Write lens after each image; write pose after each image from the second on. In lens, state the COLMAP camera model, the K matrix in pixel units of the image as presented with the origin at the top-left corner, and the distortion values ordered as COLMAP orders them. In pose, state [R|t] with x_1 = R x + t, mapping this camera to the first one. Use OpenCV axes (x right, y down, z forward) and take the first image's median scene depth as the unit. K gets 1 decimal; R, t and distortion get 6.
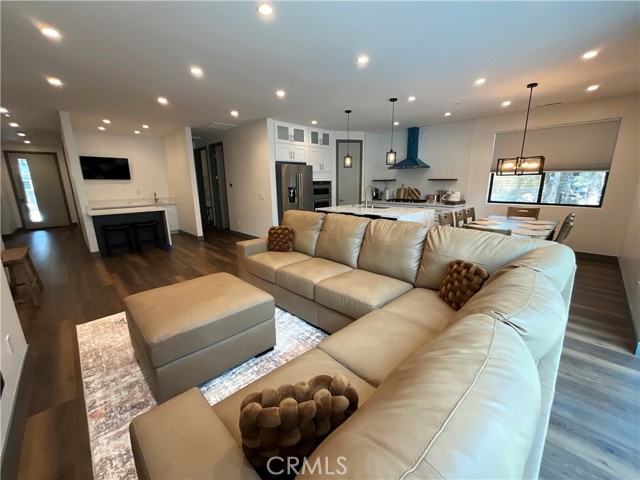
lens RADIAL K [[261.3, 0, 320.0], [0, 261.3, 240.0], [0, 0, 1]] dist [0.000636, 0.000620]
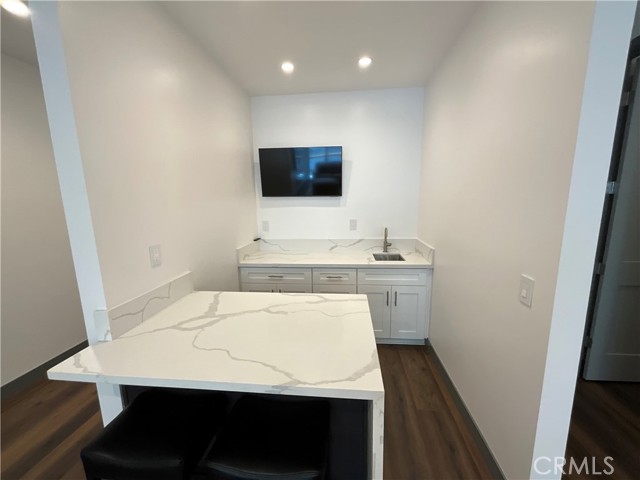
lens RADIAL K [[261.3, 0, 320.0], [0, 261.3, 240.0], [0, 0, 1]] dist [0.000636, 0.000620]
pose [[0.638426, 0.131421, -0.758380, -0.447319], [-0.160216, 0.986423, 0.036065, -0.185330], [0.752823, 0.098480, 0.650814, 0.762900]]
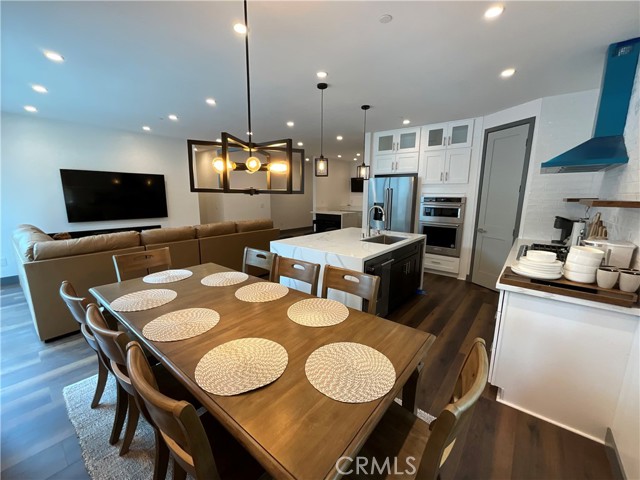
lens RADIAL K [[256.1, 0, 320.0], [0, 256.1, 240.0], [0, 0, 1]] dist [0.000212, 0.000123]
pose [[0.115119, 0.190816, -0.974852, 0.668464], [-0.229410, 0.959954, 0.160809, -0.155059], [0.966498, 0.205129, 0.154284, 0.621450]]
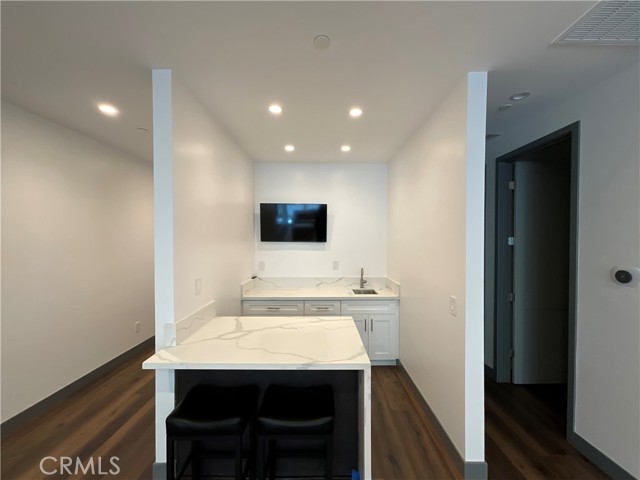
lens RADIAL K [[261.3, 0, 320.0], [0, 261.3, 240.0], [0, 0, 1]] dist [0.000636, 0.000620]
pose [[0.715475, 0.020381, -0.698341, -0.394102], [-0.163936, 0.976564, -0.139457, -0.173666], [0.679132, 0.214262, 0.702048, 0.672381]]
